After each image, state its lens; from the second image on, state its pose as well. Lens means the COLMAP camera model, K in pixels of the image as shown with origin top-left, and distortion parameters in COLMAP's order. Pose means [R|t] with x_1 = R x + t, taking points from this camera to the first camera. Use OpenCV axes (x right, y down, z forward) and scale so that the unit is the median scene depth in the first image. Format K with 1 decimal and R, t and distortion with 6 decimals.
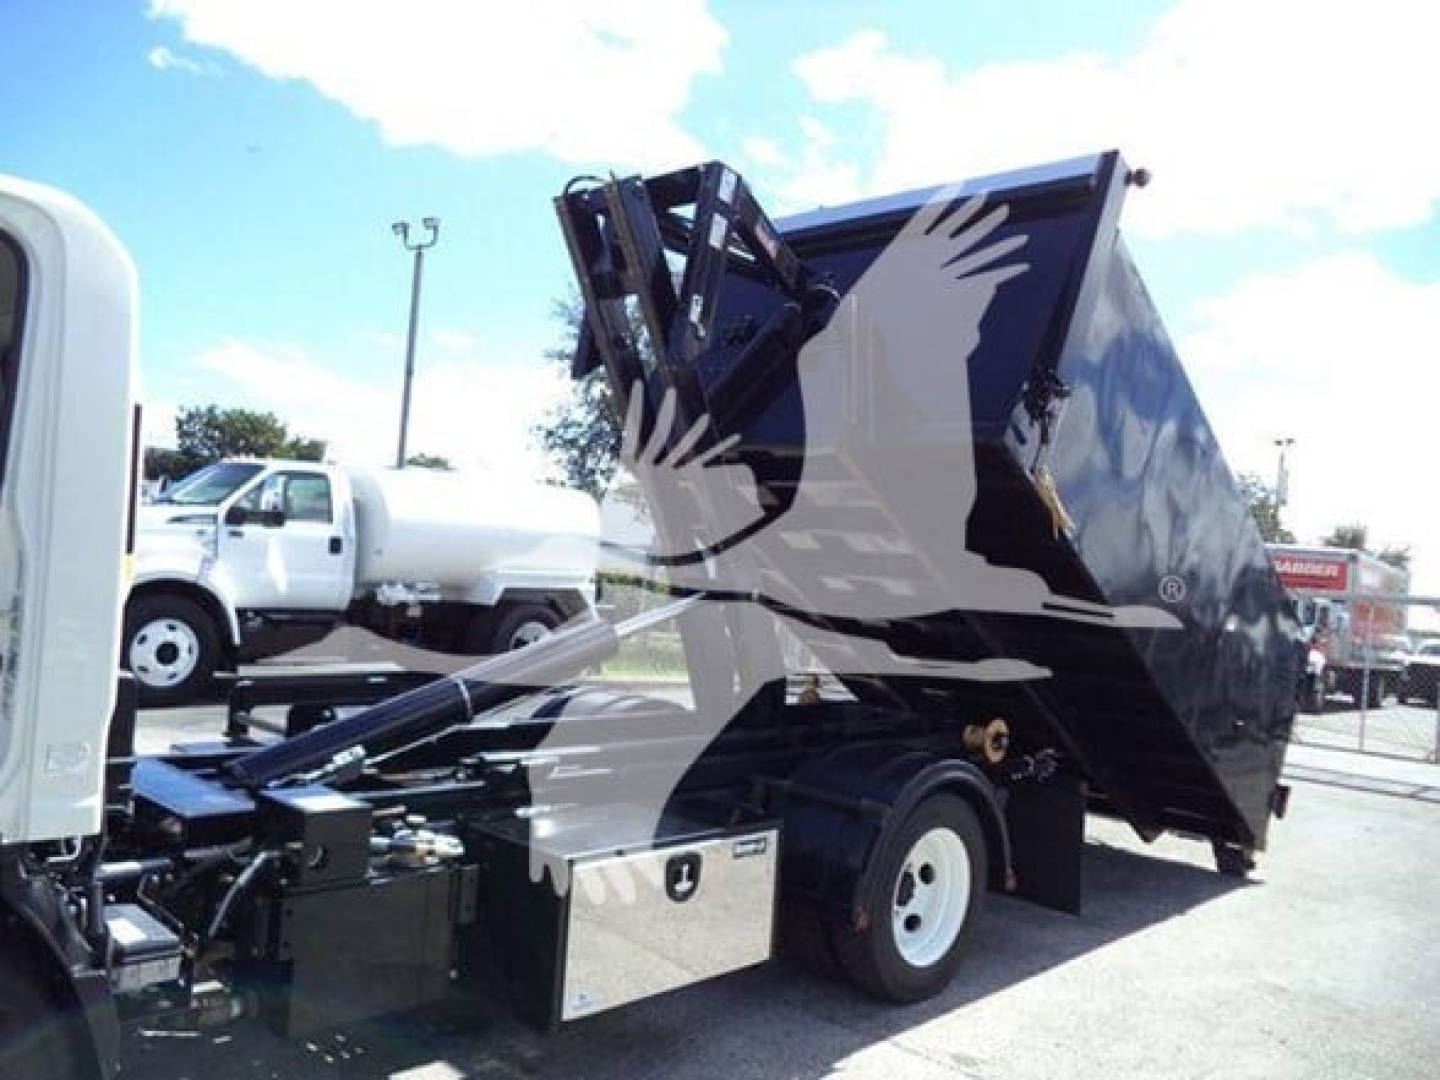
lens RADIAL K [[1150.9, 0, 724.3], [0, 1150.9, 541.3], [0, 0, 1]] dist [-0.007460, -0.018048]
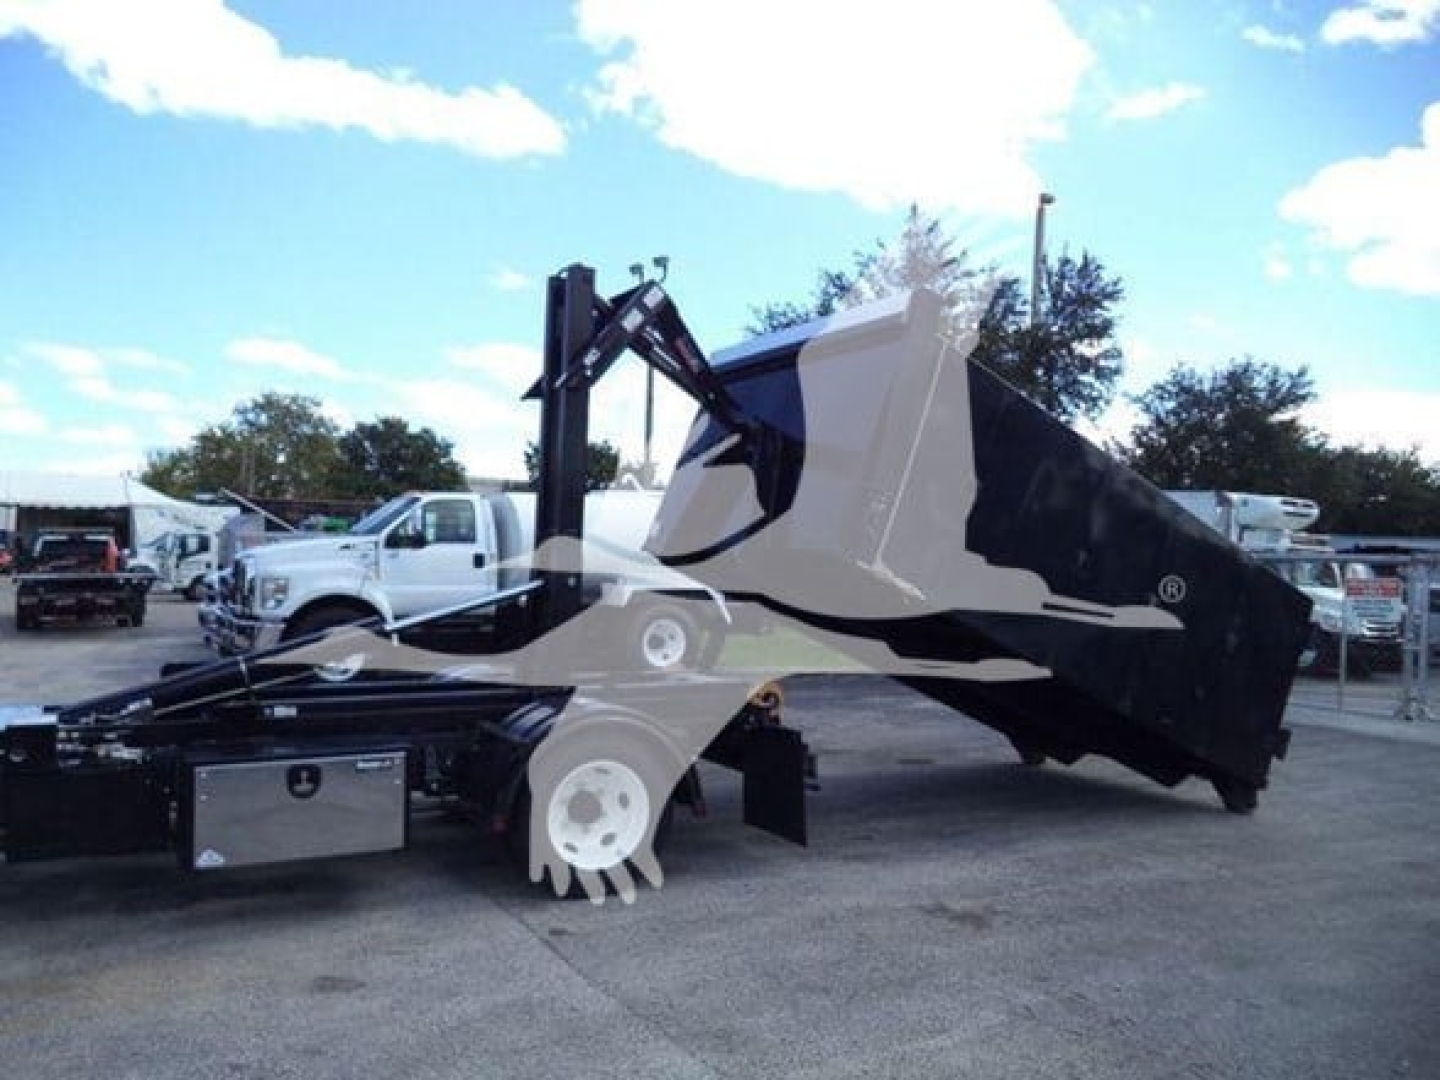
lens RADIAL K [[1152.5, 0, 722.8], [0, 1152.5, 539.4], [0, 0, 1]] dist [-0.015087, -0.008390]
pose [[0.952522, -0.055798, -0.299312, 0.638768], [0.054500, 0.998433, -0.012689, 0.024358], [0.299551, -0.004226, 0.954071, -0.156952]]
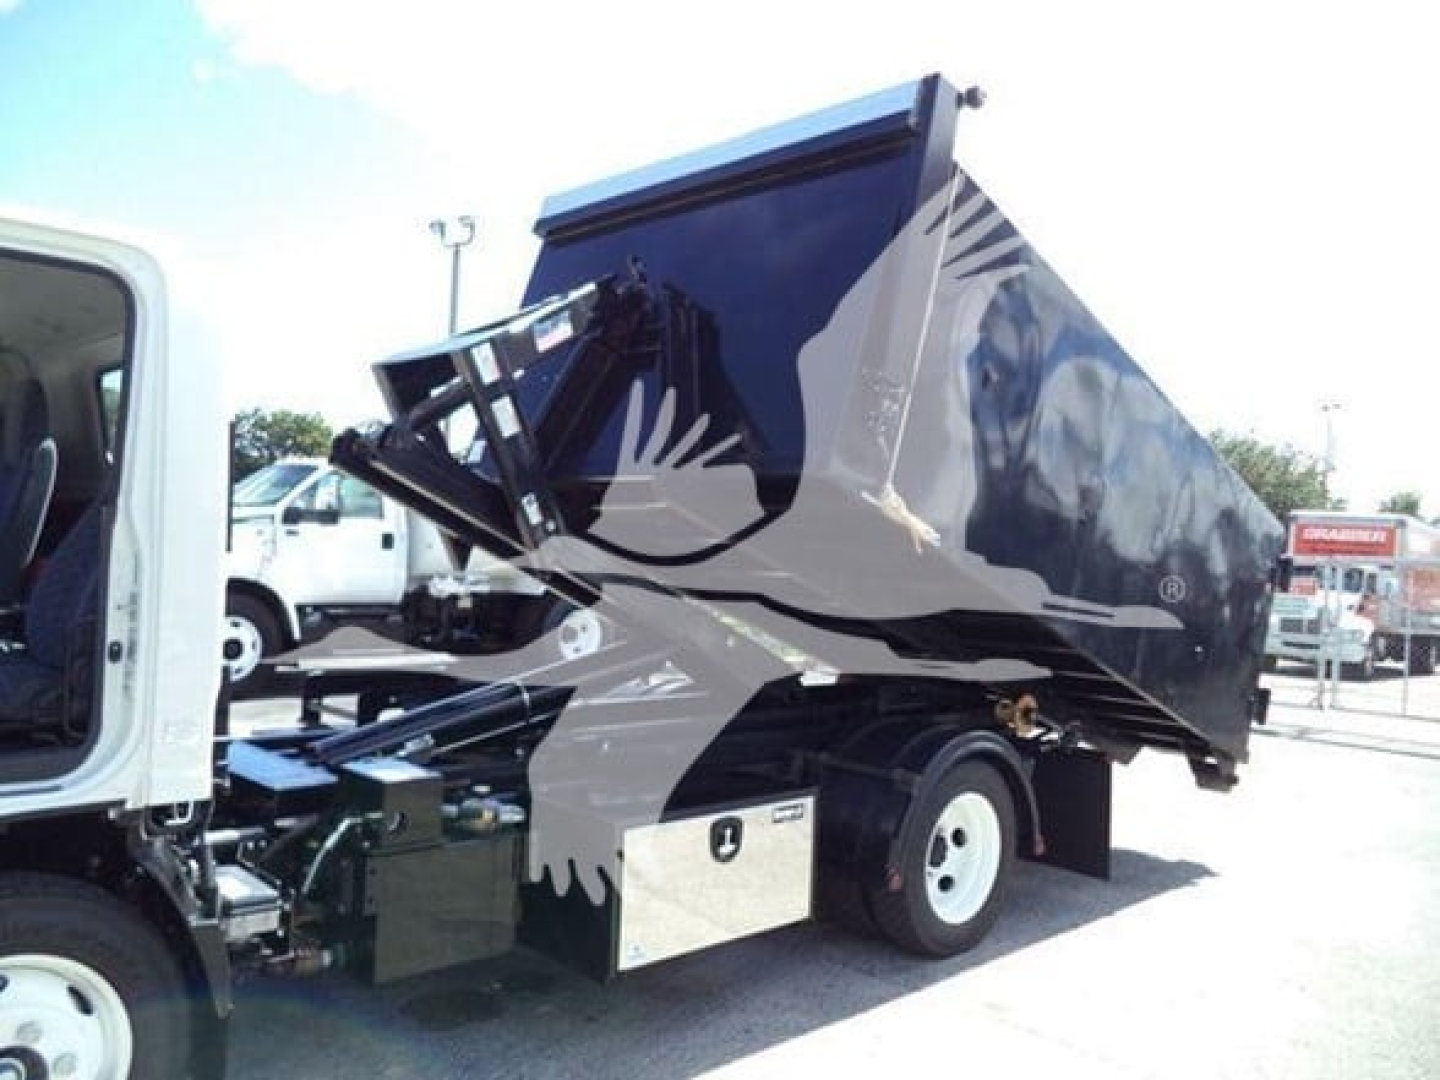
lens RADIAL K [[1150.9, 0, 724.3], [0, 1150.9, 541.3], [0, 0, 1]] dist [-0.007460, -0.018048]
pose [[0.998851, -0.029511, -0.037763, 0.008337], [0.030018, 0.999466, 0.012942, -0.001629], [0.037361, -0.014061, 0.999203, -0.053929]]
